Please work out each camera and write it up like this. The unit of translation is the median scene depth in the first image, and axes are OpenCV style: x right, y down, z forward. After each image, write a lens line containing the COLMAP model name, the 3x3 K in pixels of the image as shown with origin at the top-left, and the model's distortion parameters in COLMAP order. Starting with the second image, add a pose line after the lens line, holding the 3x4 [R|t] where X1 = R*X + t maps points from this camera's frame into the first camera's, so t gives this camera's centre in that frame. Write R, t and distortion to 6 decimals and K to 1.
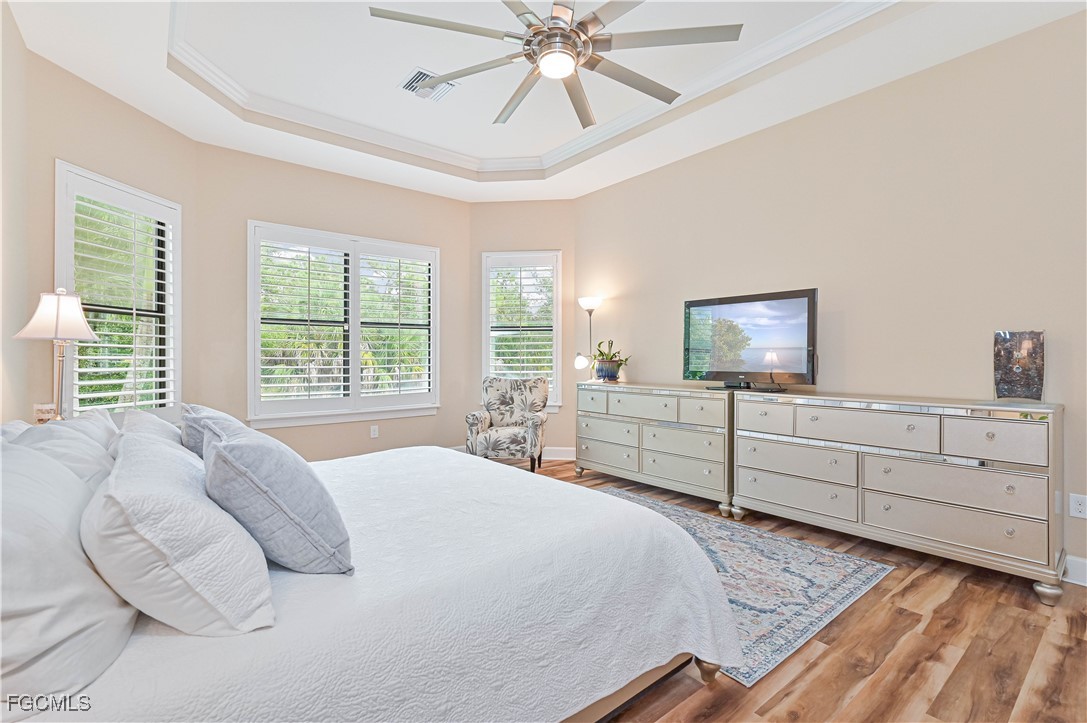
lens RADIAL K [[493.8, 0, 544.3], [0, 493.8, 349.6], [0, 0, 1]] dist [0.002428, 0.000206]
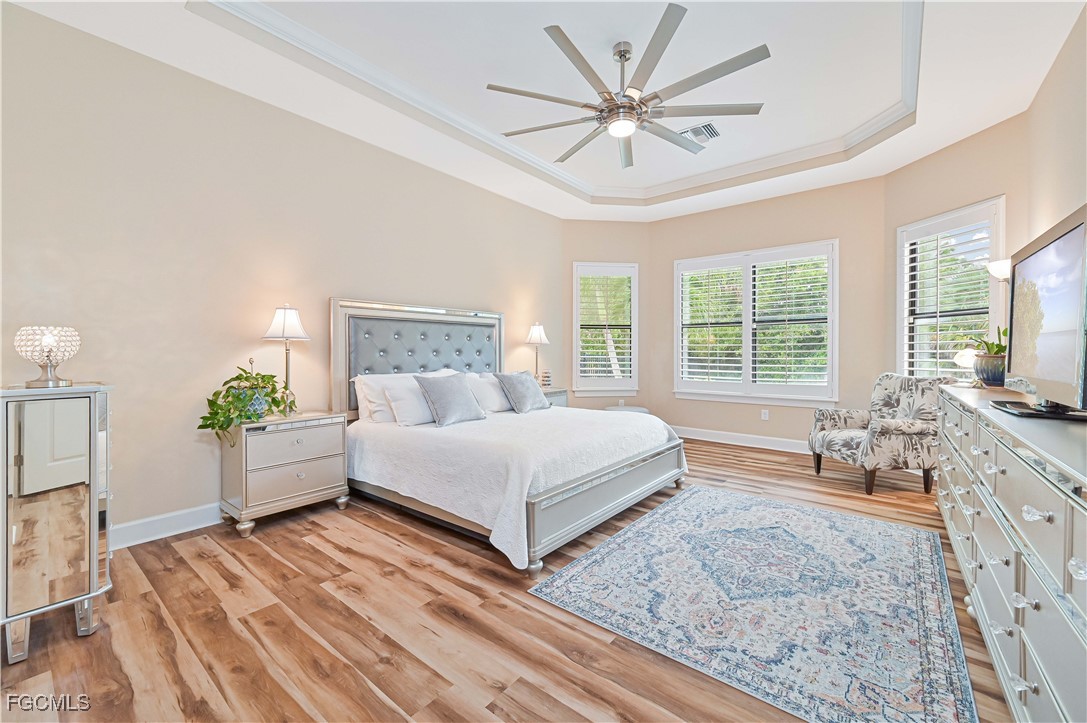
lens RADIAL K [[435.3, 0, 539.7], [0, 435.3, 342.7], [0, 0, 1]] dist [0.000684, 0.000256]
pose [[0.206157, -0.015756, -0.978392, 0.906105], [0.013924, 0.999816, -0.013168, 0.005098], [0.978420, -0.010909, 0.206338, 0.444970]]
